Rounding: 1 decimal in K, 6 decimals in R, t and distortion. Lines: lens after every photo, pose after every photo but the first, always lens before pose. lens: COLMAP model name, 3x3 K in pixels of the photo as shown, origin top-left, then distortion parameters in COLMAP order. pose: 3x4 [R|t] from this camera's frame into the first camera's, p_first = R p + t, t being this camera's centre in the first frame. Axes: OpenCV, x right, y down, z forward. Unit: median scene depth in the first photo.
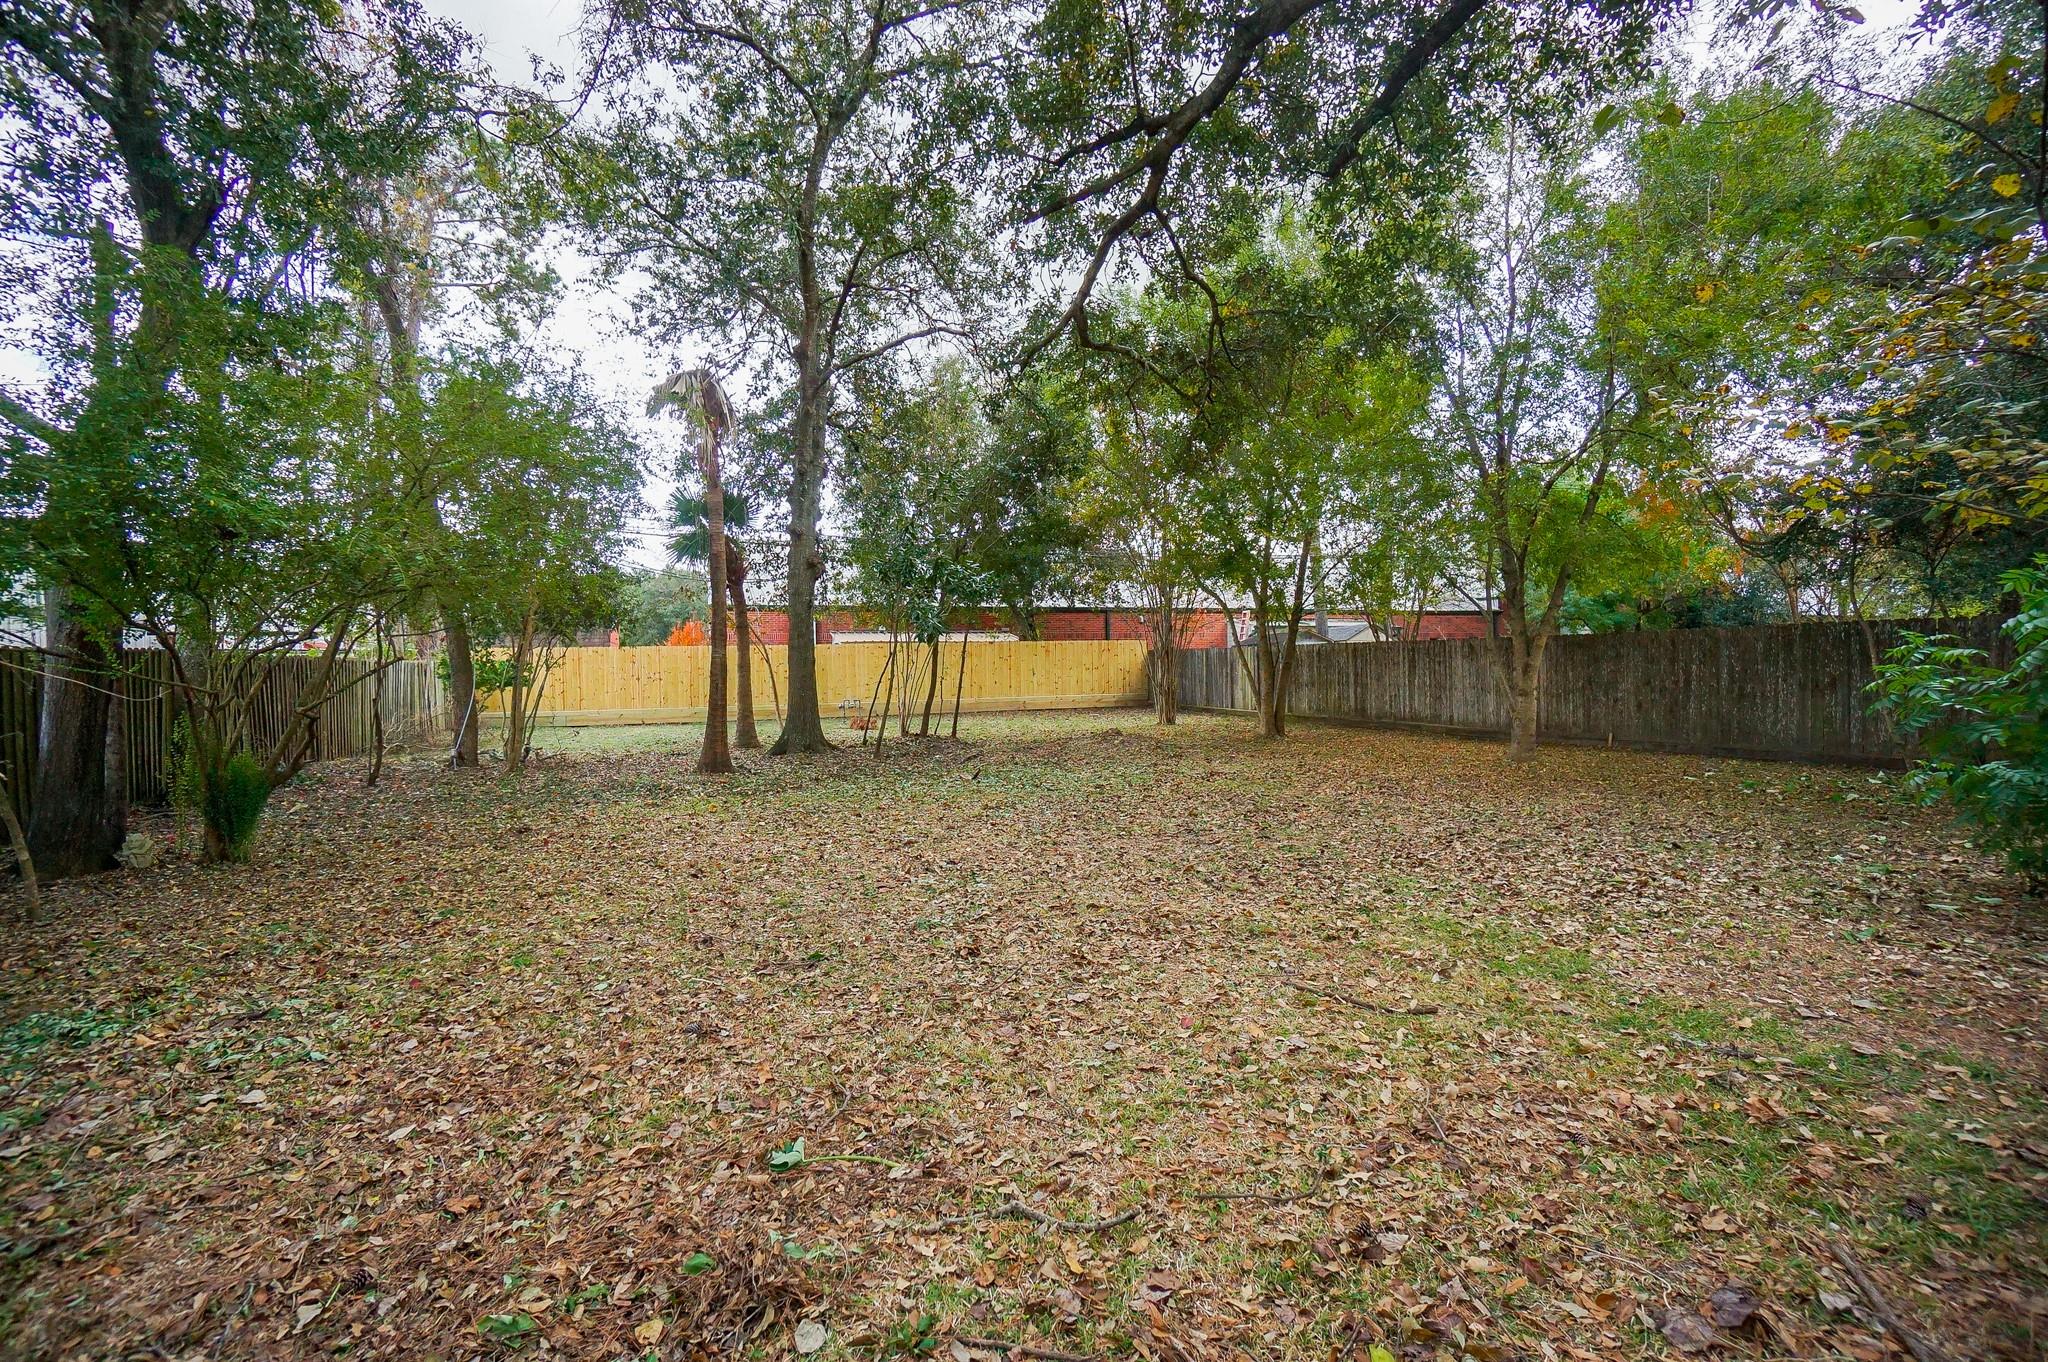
lens RADIAL K [[923.2, 0, 996.7], [0, 923.2, 679.2], [0, 0, 1]] dist [-0.015095, 0.028709]
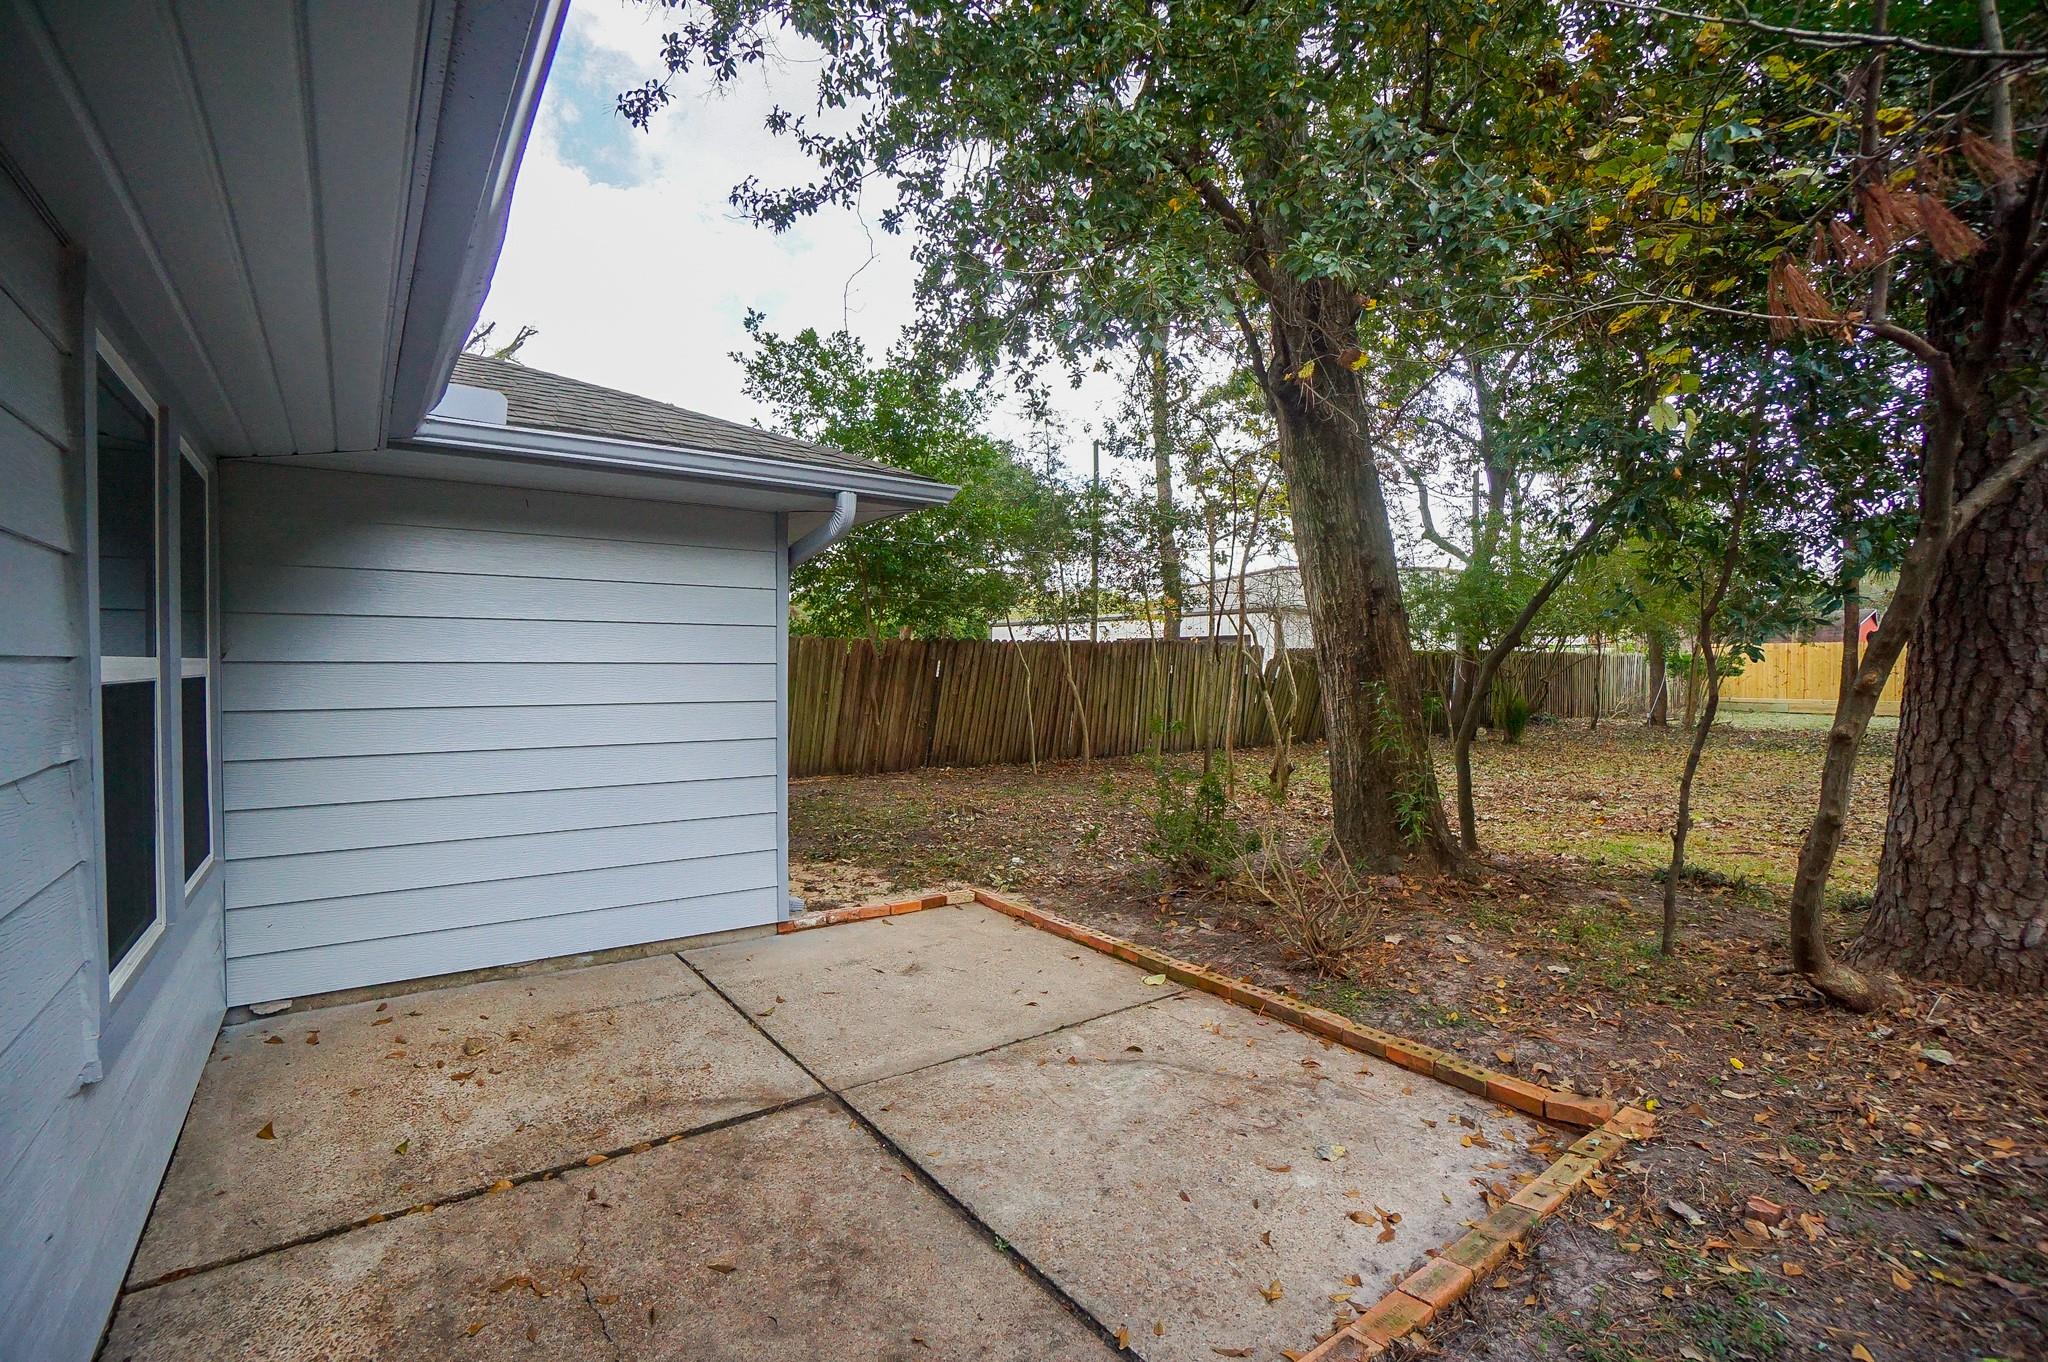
lens RADIAL K [[941.8, 0, 1004.0], [0, 941.8, 678.7], [0, 0, 1]] dist [-0.065814, 0.025854]
pose [[0.327200, 0.023023, -0.944675, 0.422172], [-0.012157, 0.999723, 0.020154, 0.001777], [0.944877, 0.004891, 0.327389, -0.430592]]
